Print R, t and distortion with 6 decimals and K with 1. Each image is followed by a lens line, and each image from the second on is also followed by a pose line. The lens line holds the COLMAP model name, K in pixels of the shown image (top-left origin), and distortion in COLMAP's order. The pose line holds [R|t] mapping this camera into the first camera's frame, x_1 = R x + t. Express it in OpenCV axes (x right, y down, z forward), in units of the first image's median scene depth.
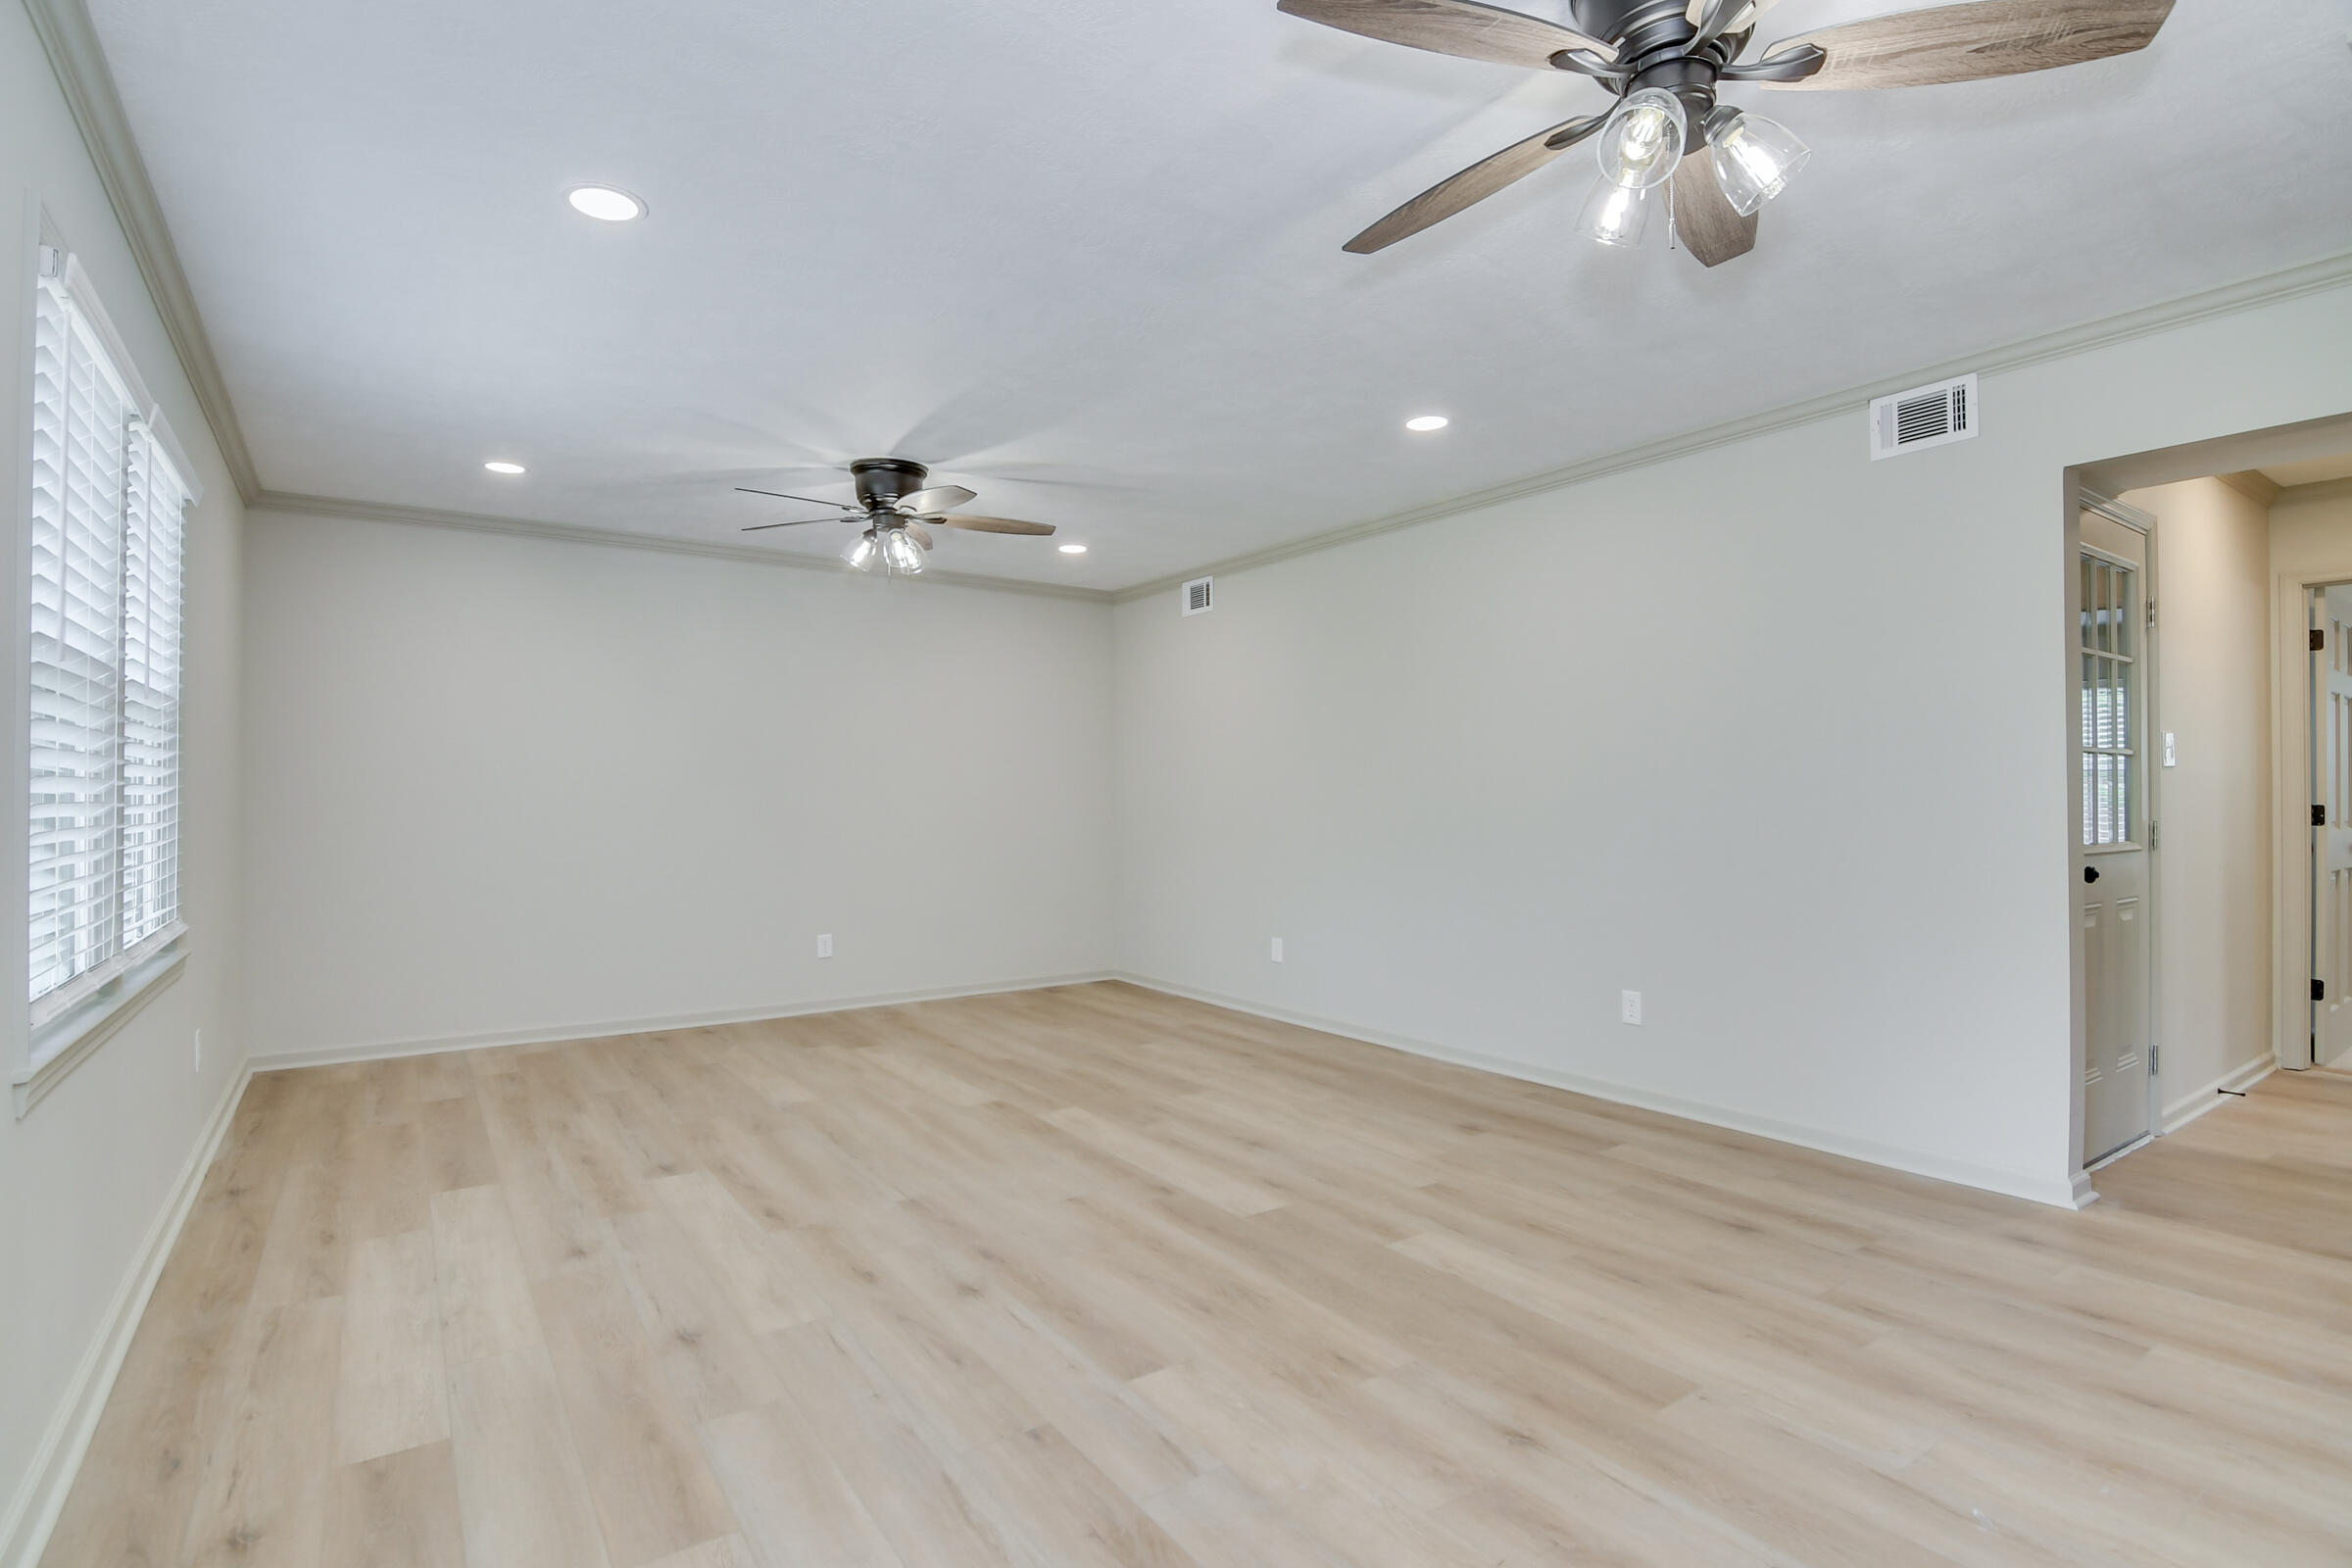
lens RADIAL K [[1136.3, 0, 1163.8], [0, 1136.3, 800.9], [0, 0, 1]] dist [-0.010925, -0.006094]
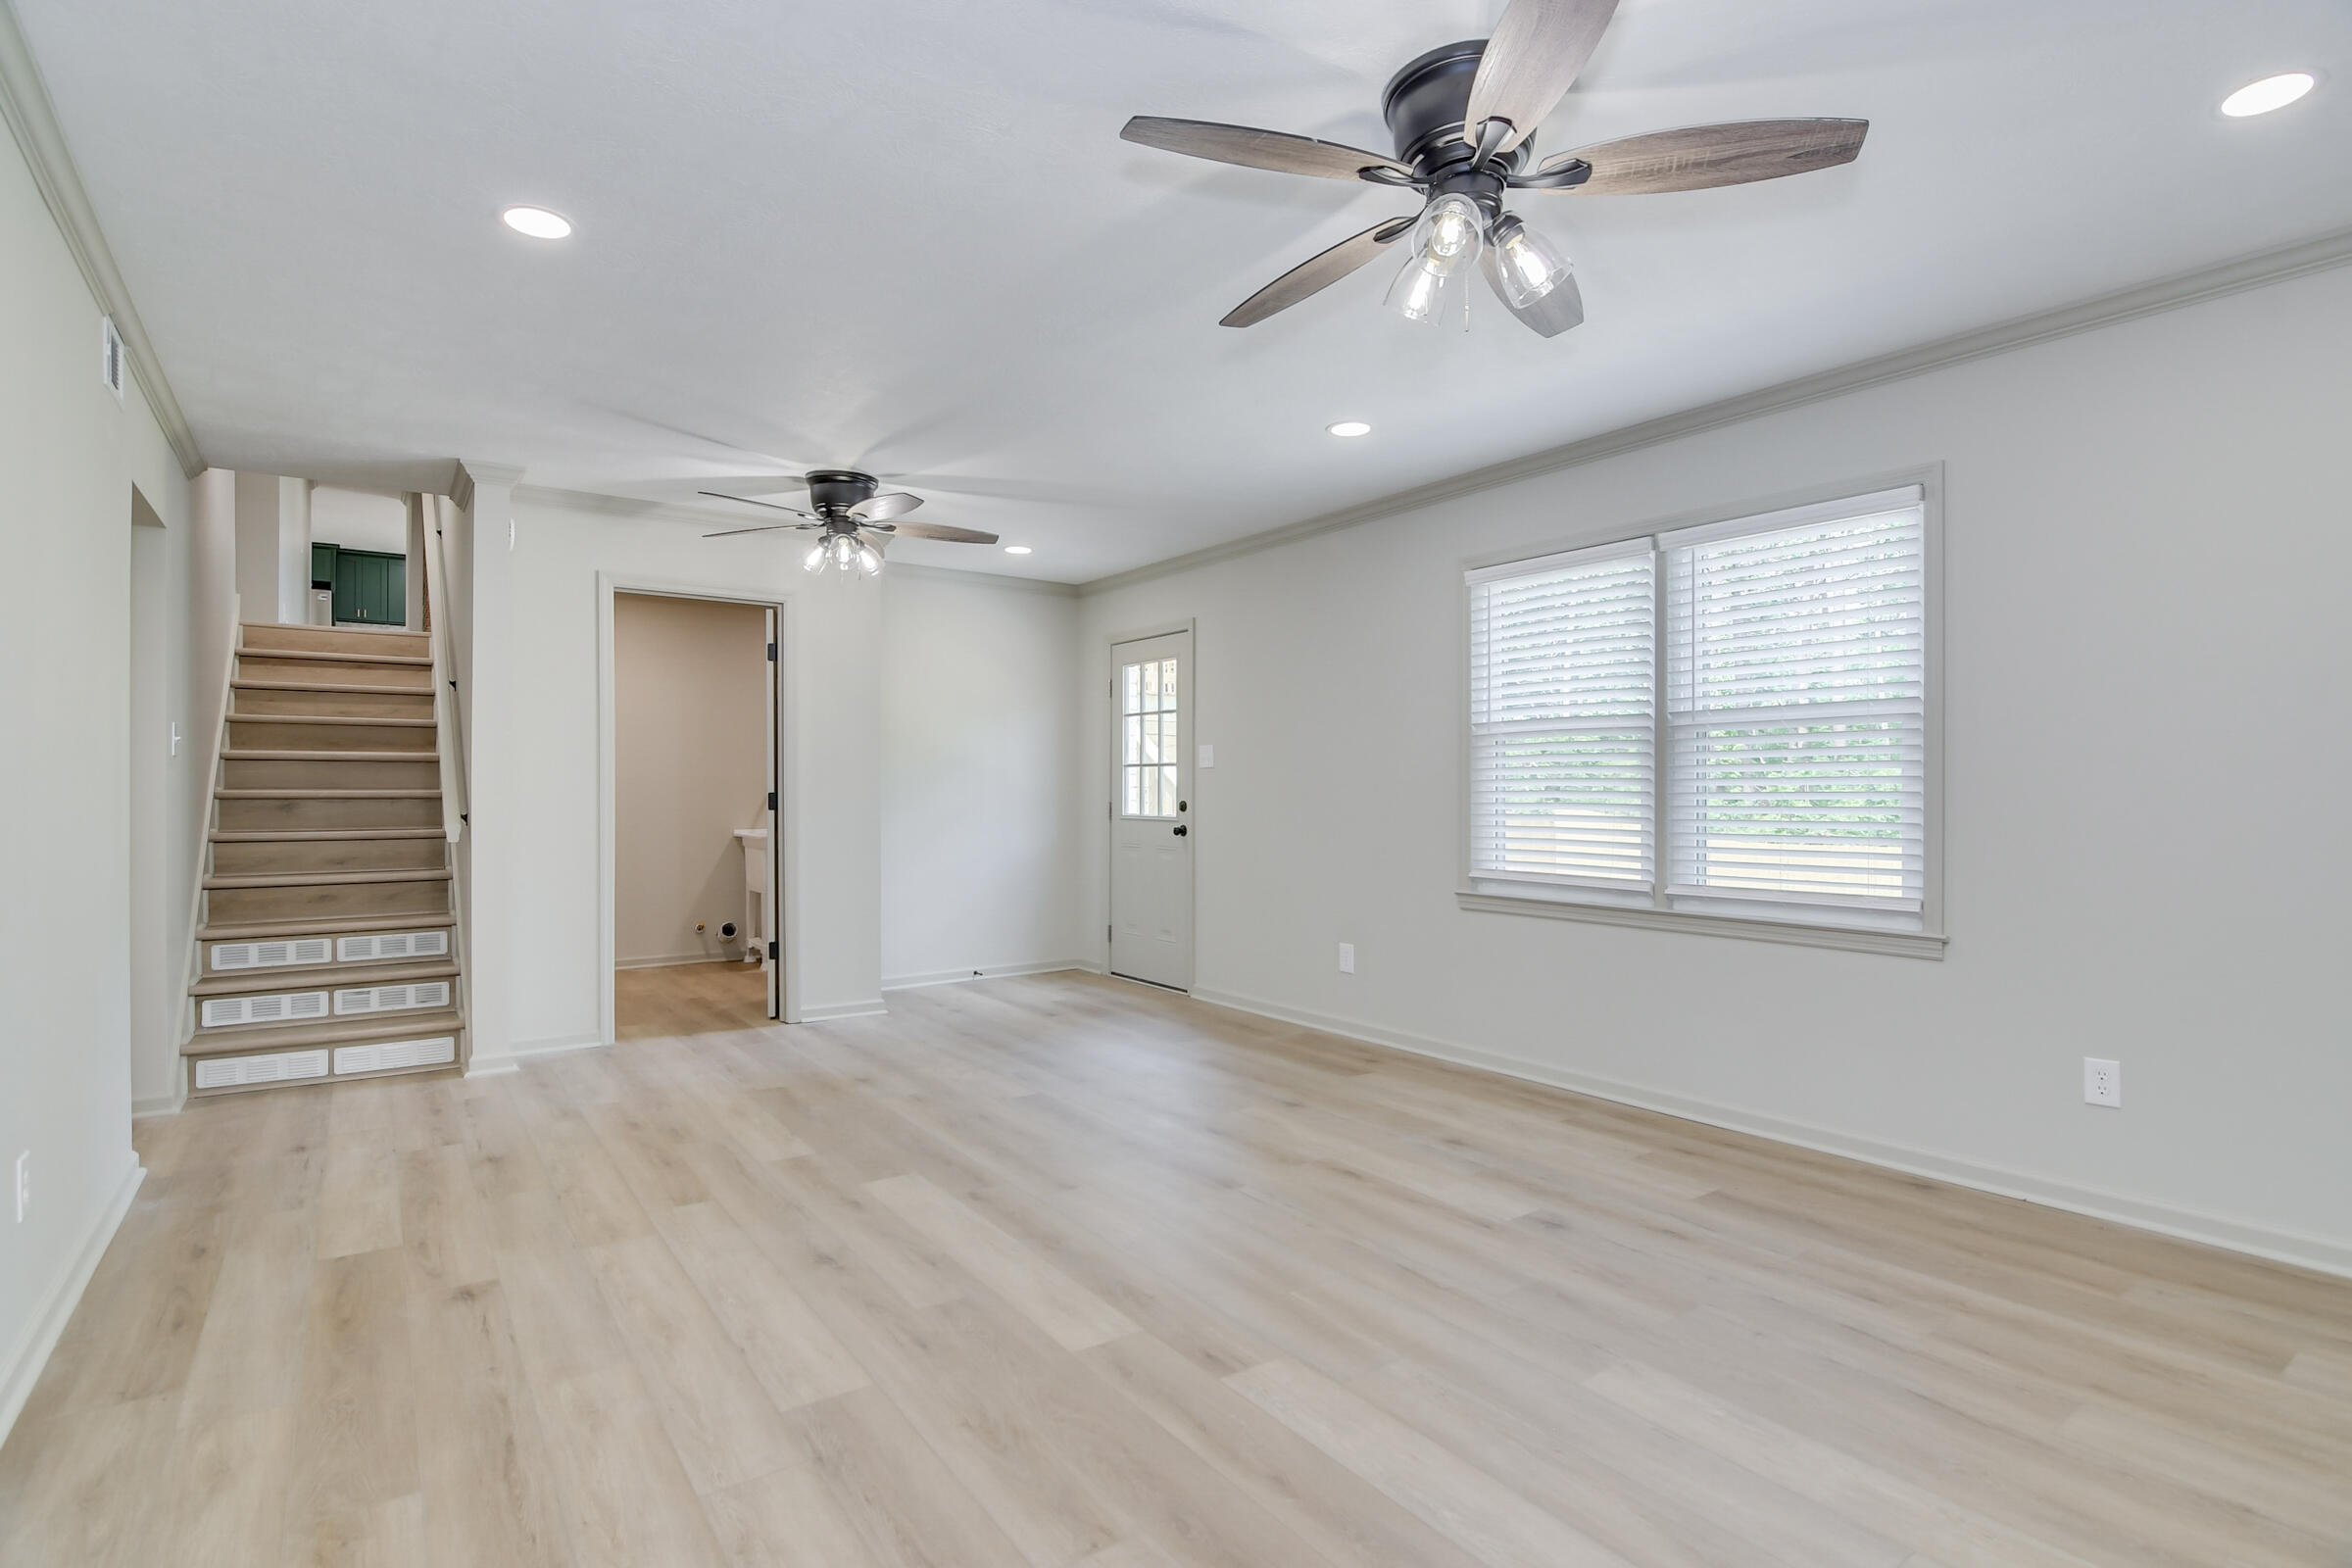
lens RADIAL K [[1136.3, 0, 1148.9], [0, 1136.3, 772.8], [0, 0, 1]] dist [-0.010925, -0.006094]
pose [[-0.999990, 0.002480, -0.003850, -0.153824], [0.002526, 0.999928, -0.011756, -0.004713], [0.003820, -0.011766, -0.999923, 2.105437]]
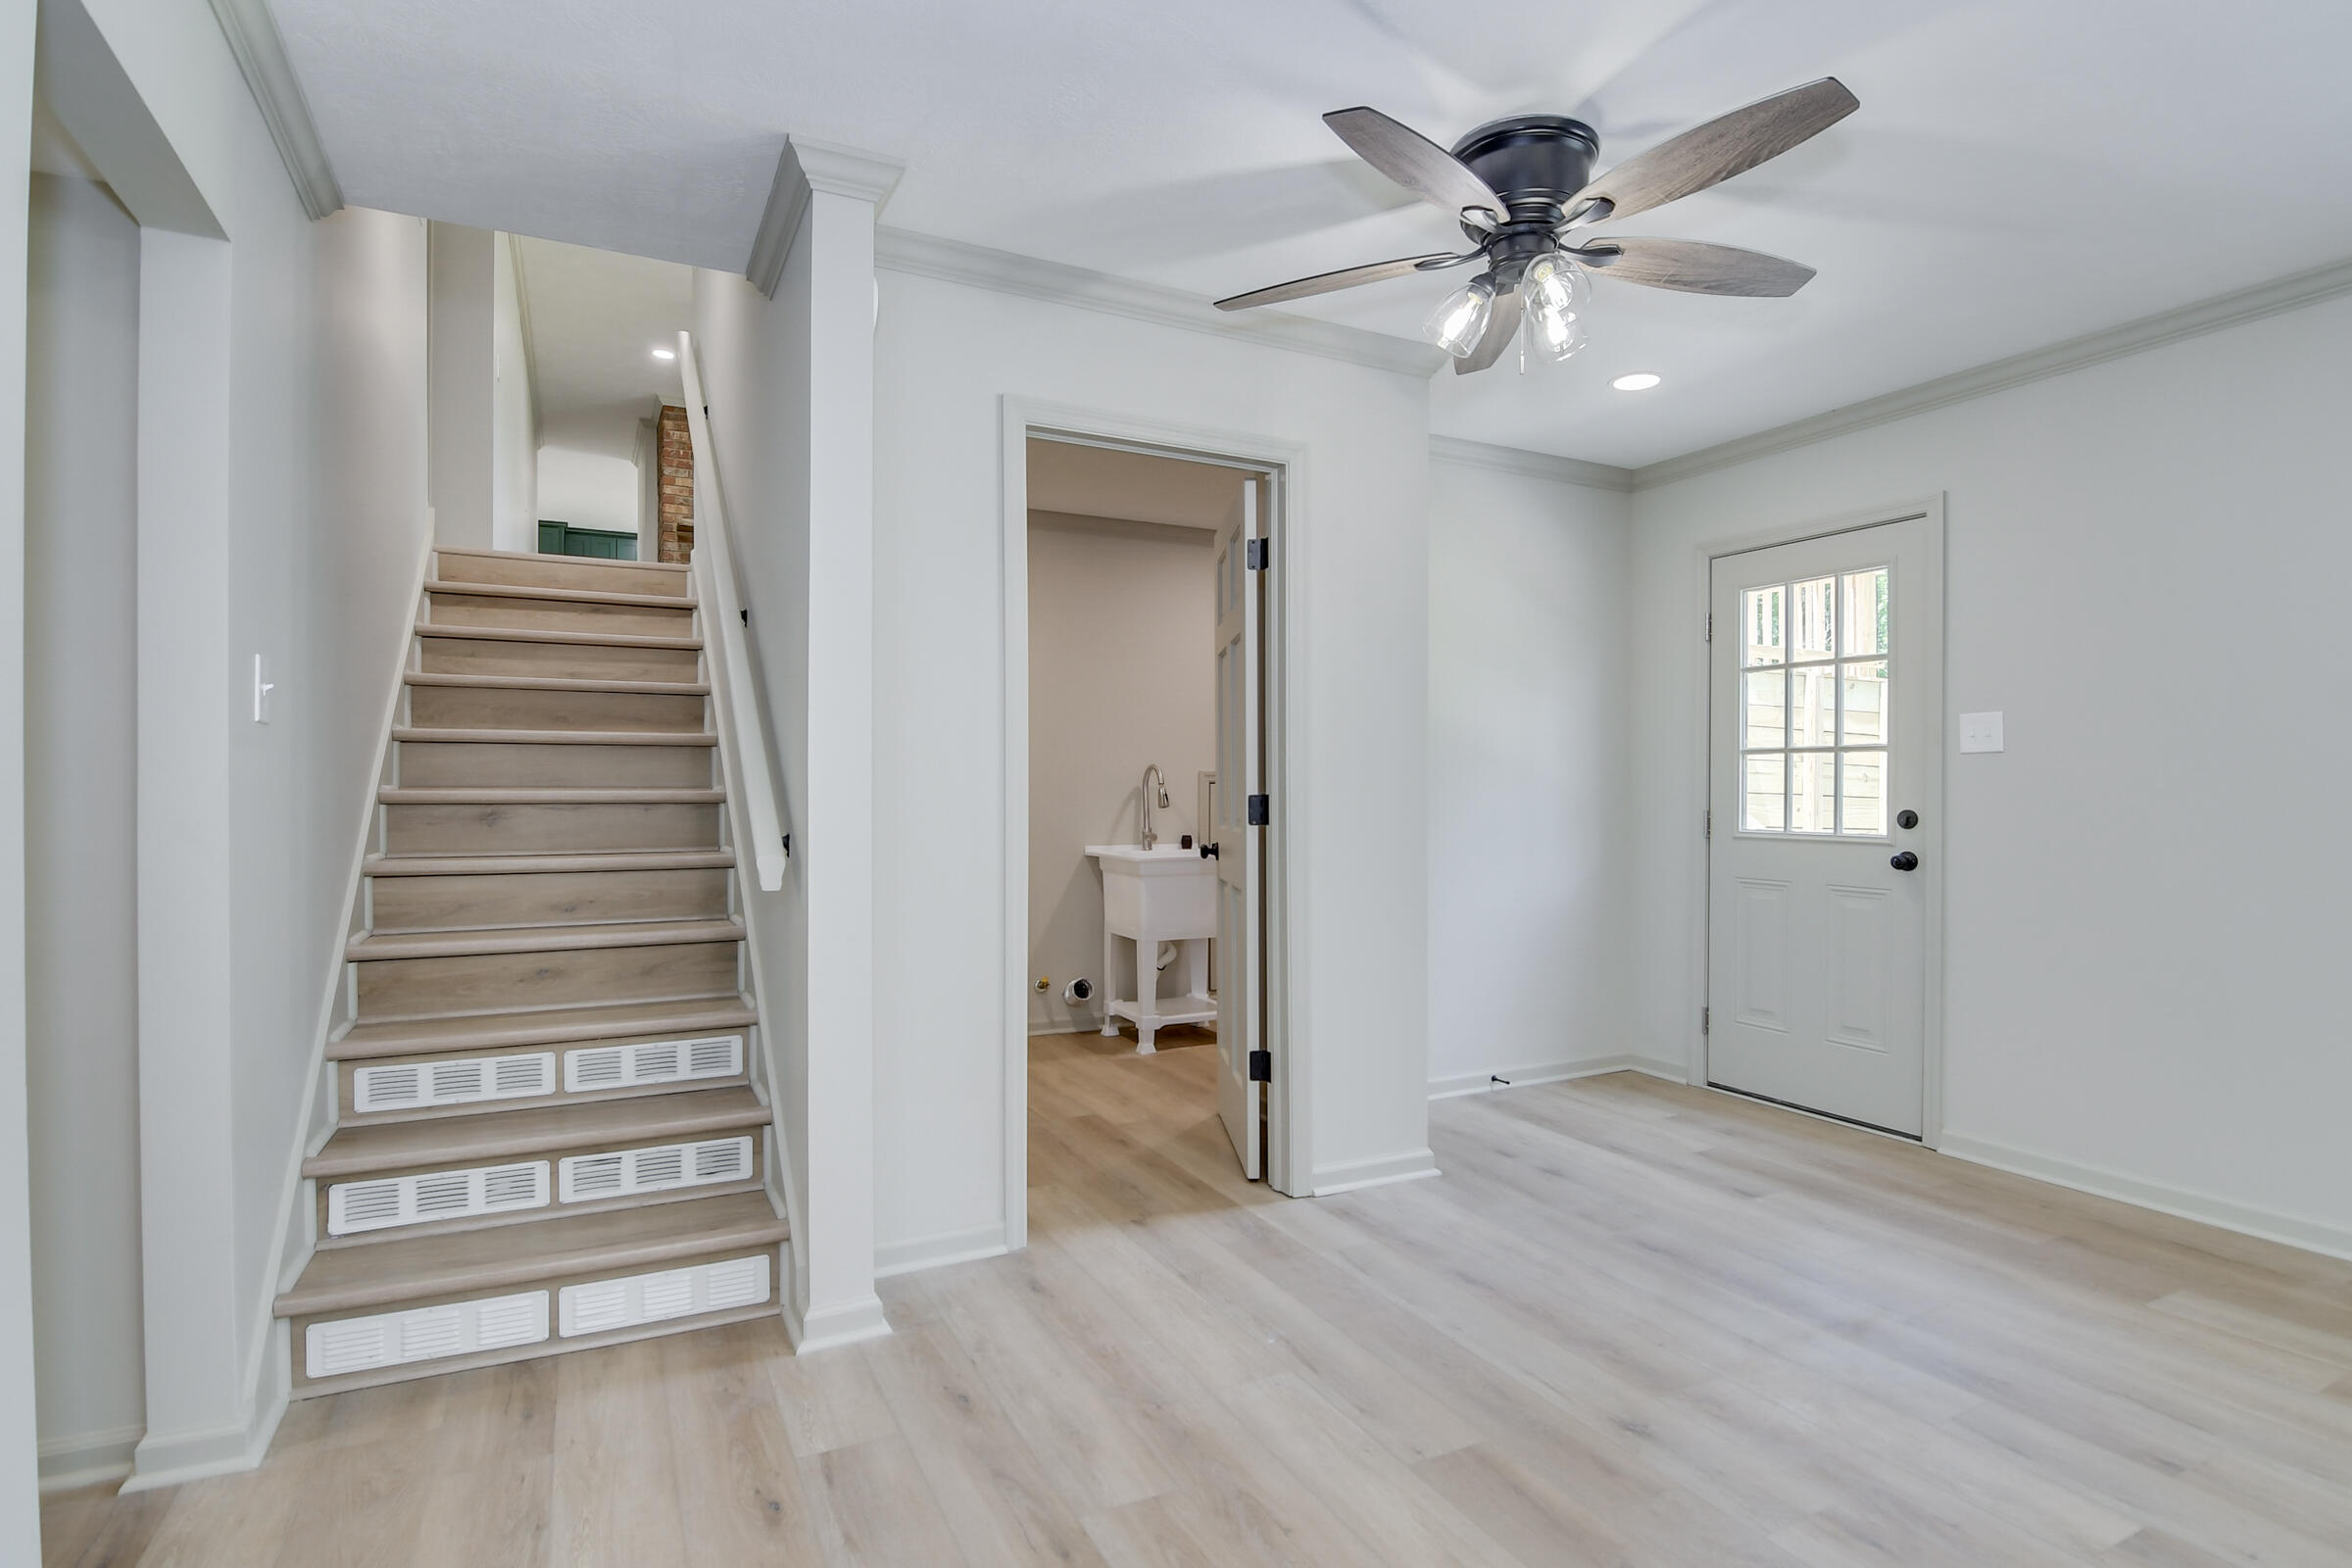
lens RADIAL K [[1136.3, 0, 1166.5], [0, 1136.3, 777.7], [0, 0, 1]] dist [-0.010925, -0.006094]
pose [[-0.991010, 0.002010, 0.133775, 0.387125], [0.000690, 0.999951, -0.009914, -0.001487], [-0.133788, -0.009732, -0.990962, 1.342692]]
